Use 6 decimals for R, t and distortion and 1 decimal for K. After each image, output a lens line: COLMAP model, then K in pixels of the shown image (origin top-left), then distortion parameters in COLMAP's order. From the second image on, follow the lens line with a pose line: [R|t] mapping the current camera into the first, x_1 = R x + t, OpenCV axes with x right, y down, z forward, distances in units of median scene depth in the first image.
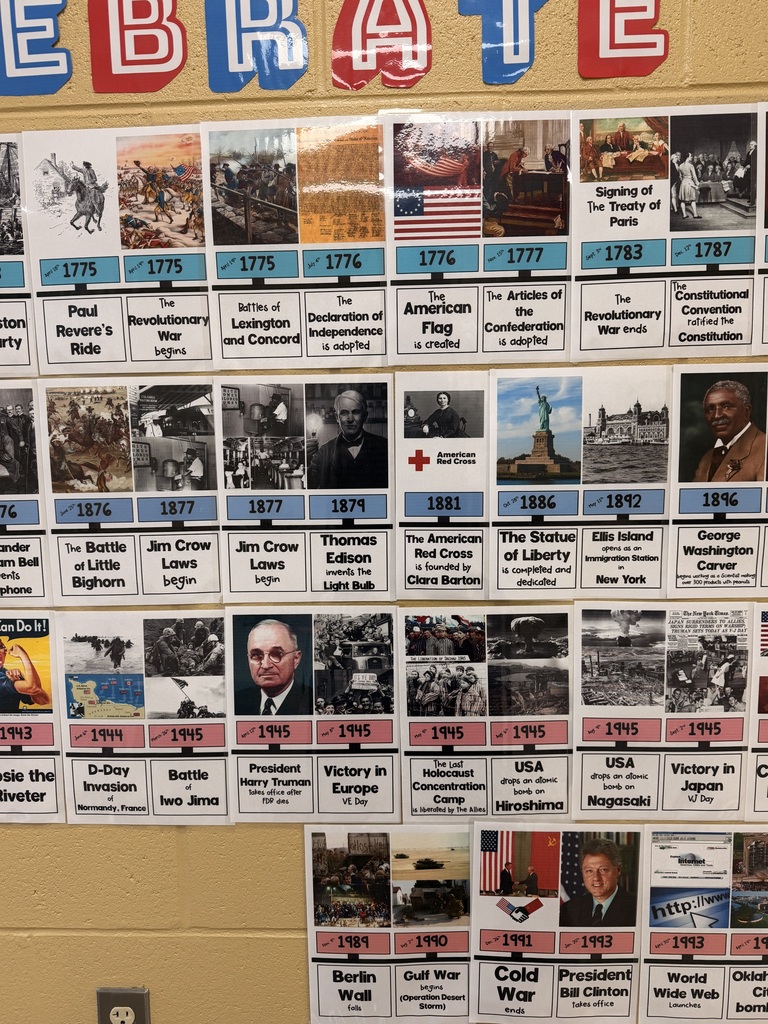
lens RADIAL K [[738.6, 0, 384.0], [0, 738.6, 512.0], [0, 0, 1]] dist [0.009883, -0.011491]
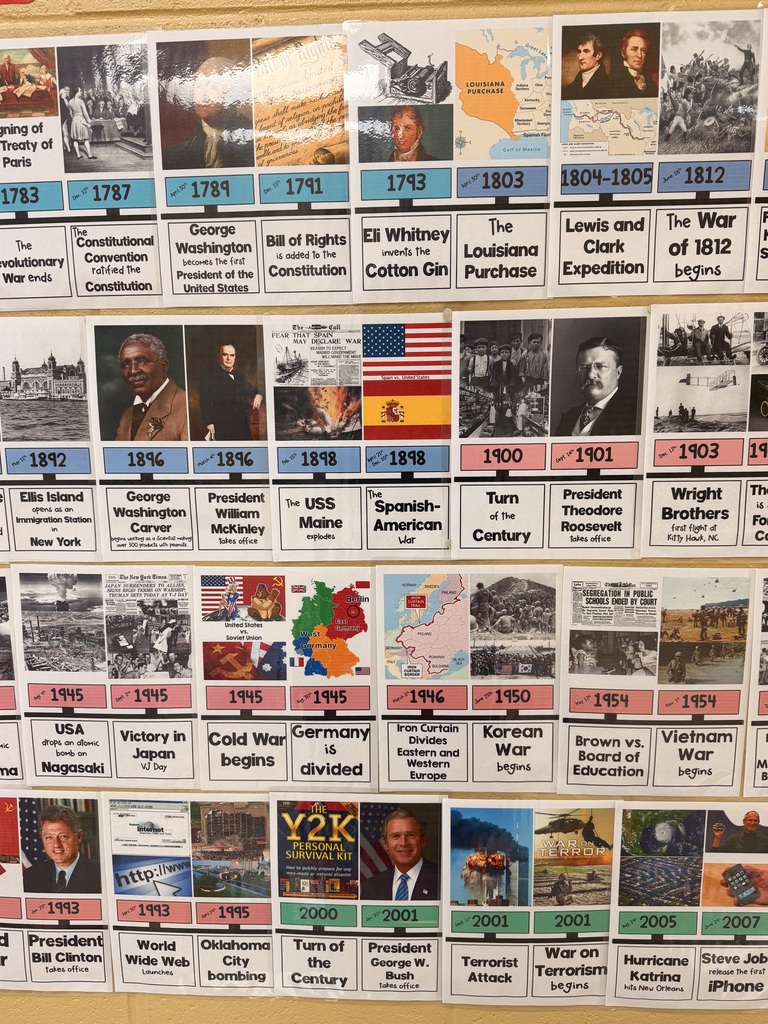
lens RADIAL K [[738.6, 0, 384.0], [0, 738.6, 512.0], [0, 0, 1]] dist [0.009883, -0.011491]
pose [[0.999878, 0.009317, -0.012508, 0.720500], [-0.008800, 0.999130, 0.040756, 0.009175], [0.012877, -0.040641, 0.999091, 0.041168]]
